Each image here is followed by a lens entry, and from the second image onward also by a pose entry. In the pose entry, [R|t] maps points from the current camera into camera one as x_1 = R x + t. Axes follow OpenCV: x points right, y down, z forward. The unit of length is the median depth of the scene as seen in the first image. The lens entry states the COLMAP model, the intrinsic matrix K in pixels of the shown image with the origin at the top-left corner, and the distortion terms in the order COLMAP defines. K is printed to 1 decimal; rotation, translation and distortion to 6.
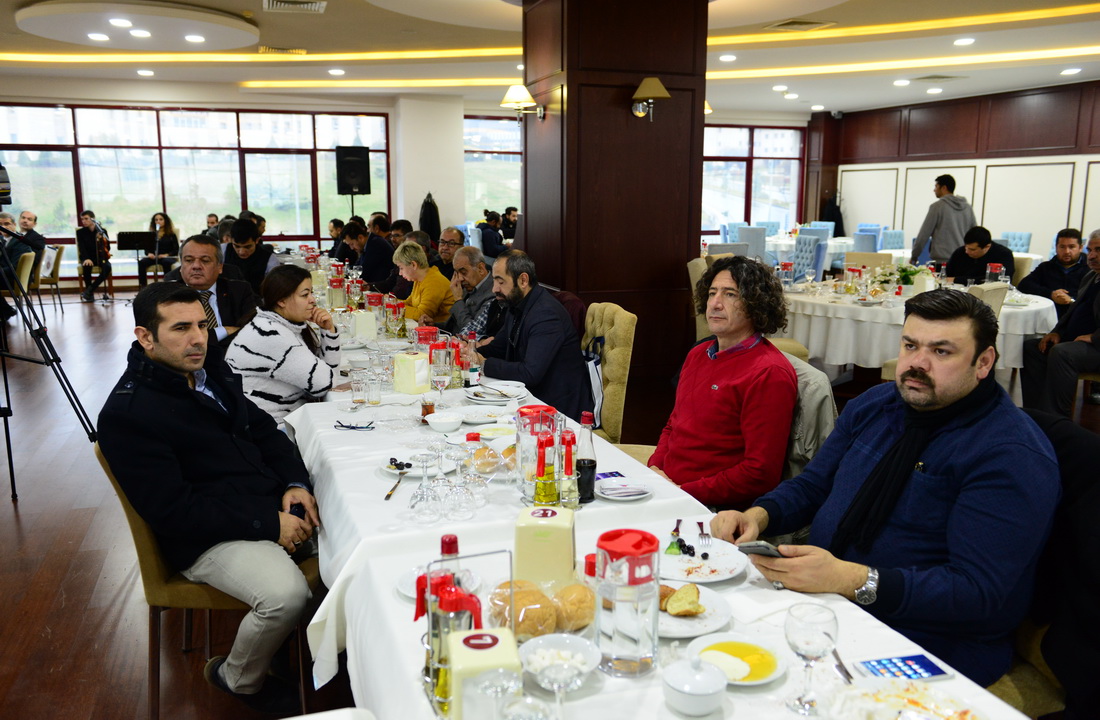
lens RADIAL K [[929.2, 0, 550.0], [0, 929.2, 360.0], [0, 0, 1]] dist [-0.010521, -0.003669]
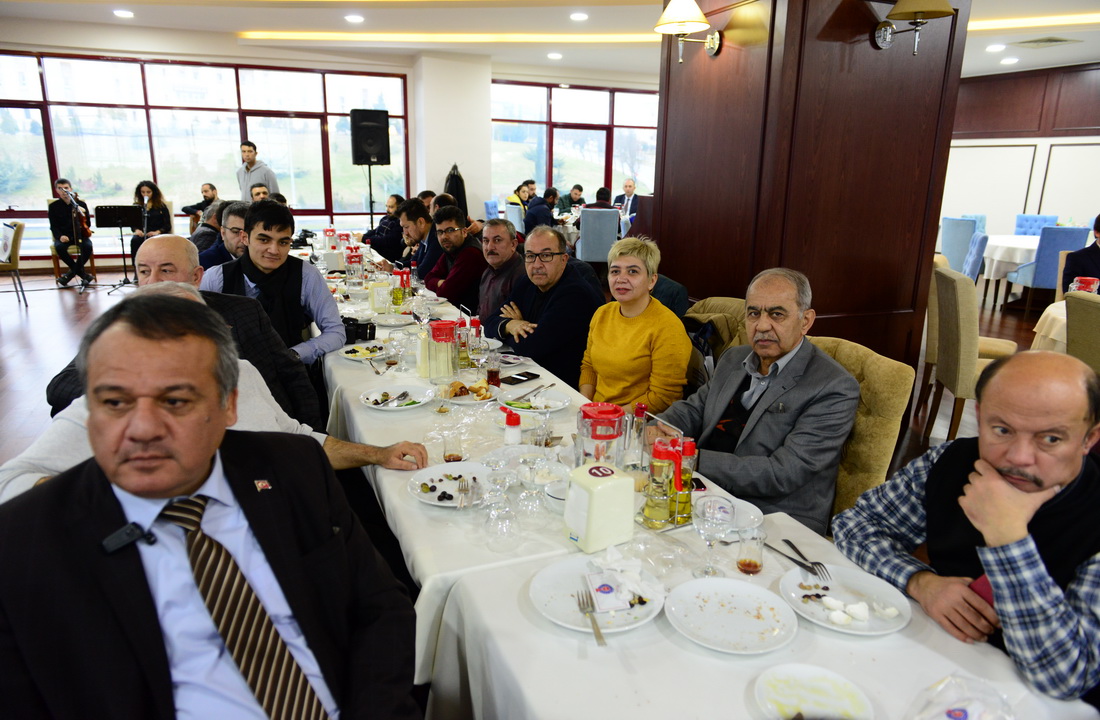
lens RADIAL K [[774.0, 0, 550.0], [0, 774.0, 360.0], [0, 0, 1]] dist [-0.002182, -0.006727]
pose [[0.998191, 0.000701, 0.060119, -0.084184], [-0.004712, 0.997768, 0.066603, -0.040973], [-0.059938, -0.066765, 0.995967, 0.233787]]
